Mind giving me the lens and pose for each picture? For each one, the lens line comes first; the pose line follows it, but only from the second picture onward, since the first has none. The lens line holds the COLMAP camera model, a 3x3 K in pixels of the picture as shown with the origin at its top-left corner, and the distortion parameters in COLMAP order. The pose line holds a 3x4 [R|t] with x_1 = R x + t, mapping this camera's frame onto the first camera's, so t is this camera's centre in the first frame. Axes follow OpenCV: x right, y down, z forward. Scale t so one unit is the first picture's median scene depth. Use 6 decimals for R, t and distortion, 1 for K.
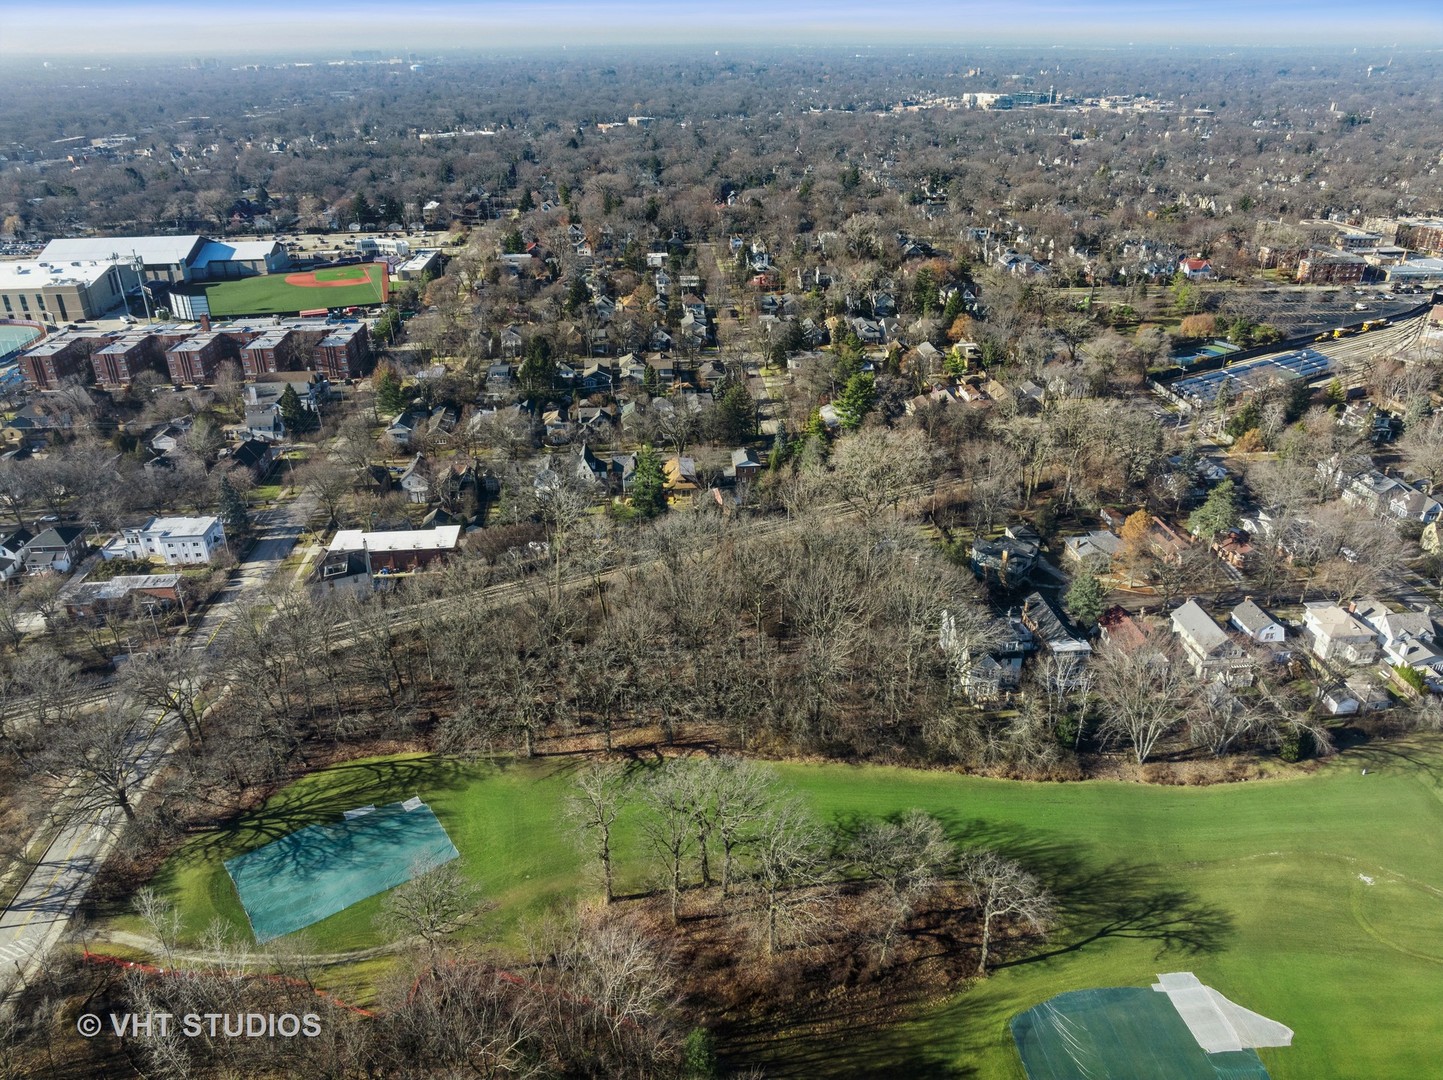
lens RADIAL K [[1017.0, 0, 722.5], [0, 1017.0, 536.7], [0, 0, 1]] dist [-0.054828, 0.030880]
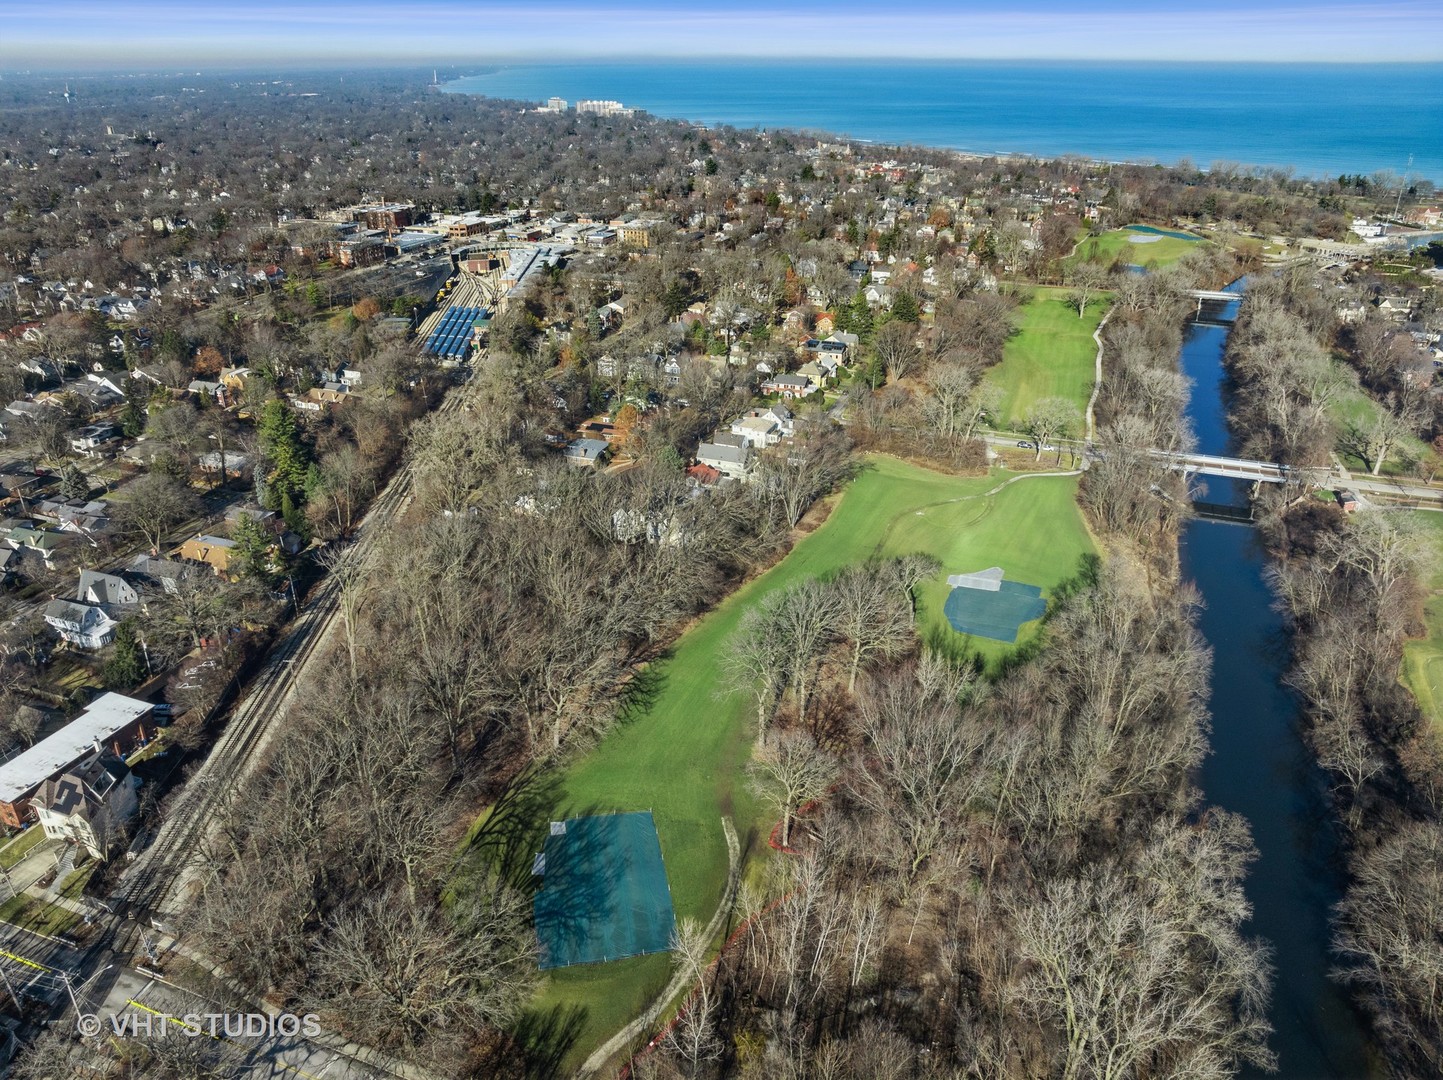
lens RADIAL K [[1017.0, 0, 723.8], [0, 1017.0, 542.4], [0, 0, 1]] dist [-0.054828, 0.030880]
pose [[0.437474, -0.388112, 0.811163, -0.683040], [0.401545, 0.891446, 0.209965, -0.092281], [-0.804598, 0.233864, 0.545829, 0.197181]]
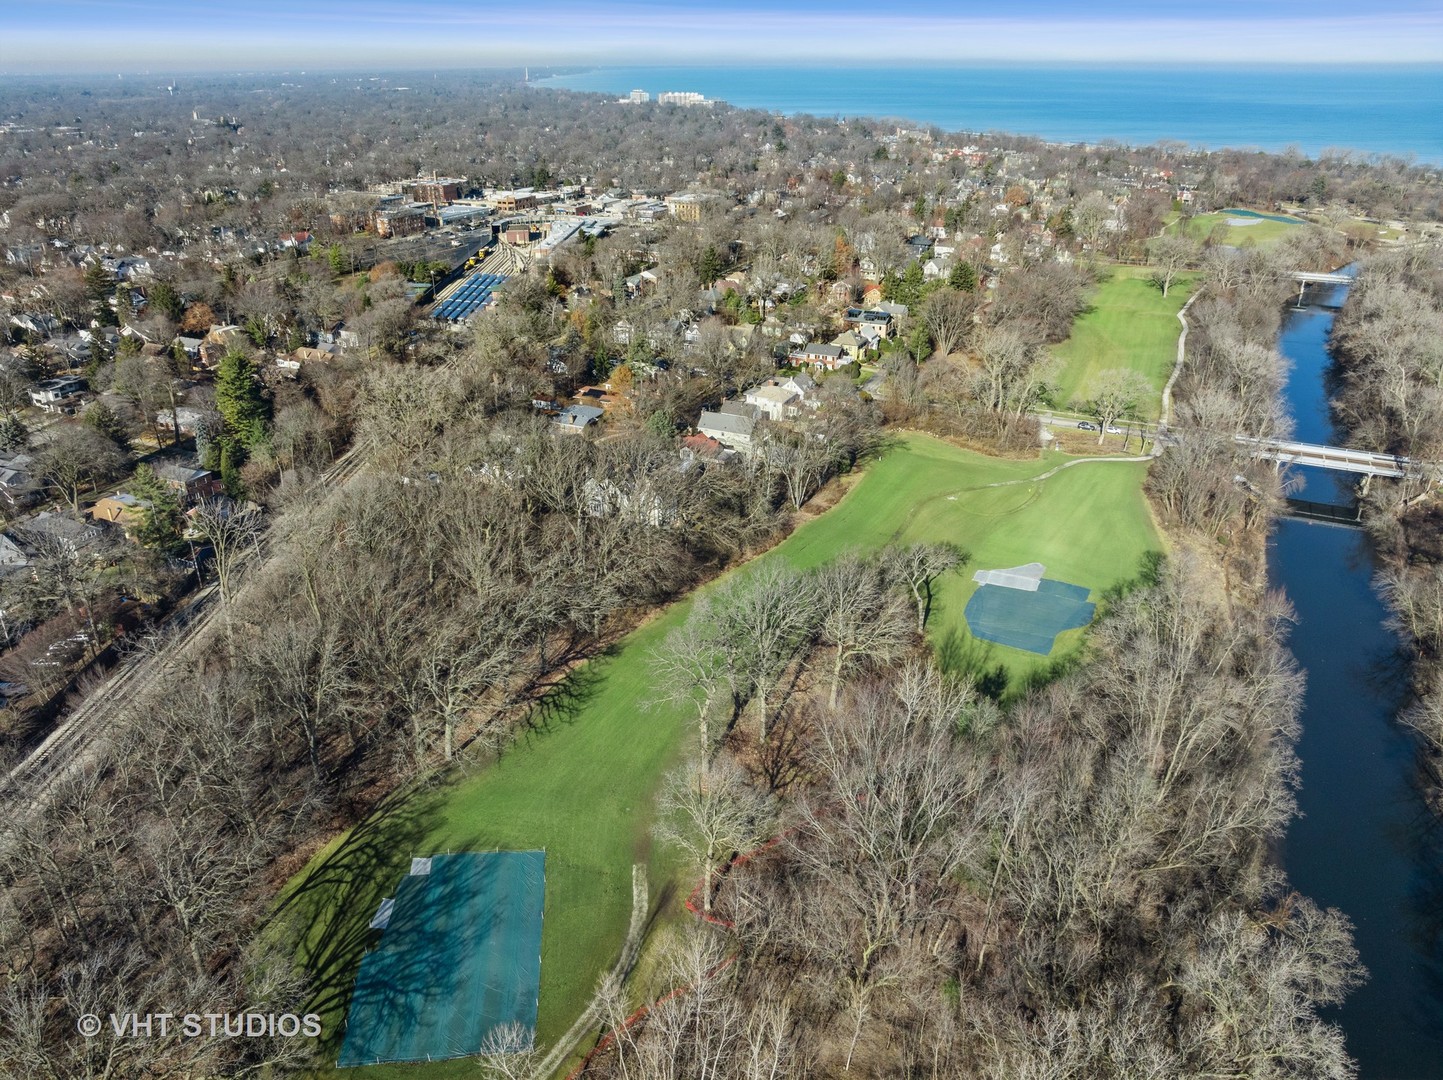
lens RADIAL K [[1017.0, 0, 725.3], [0, 1017.0, 540.4], [0, 0, 1]] dist [-0.054828, 0.030880]
pose [[0.510391, -0.368162, 0.777147, -0.509268], [0.384289, 0.906111, 0.176875, -0.003778], [-0.769301, 0.208374, 0.603951, 0.229552]]
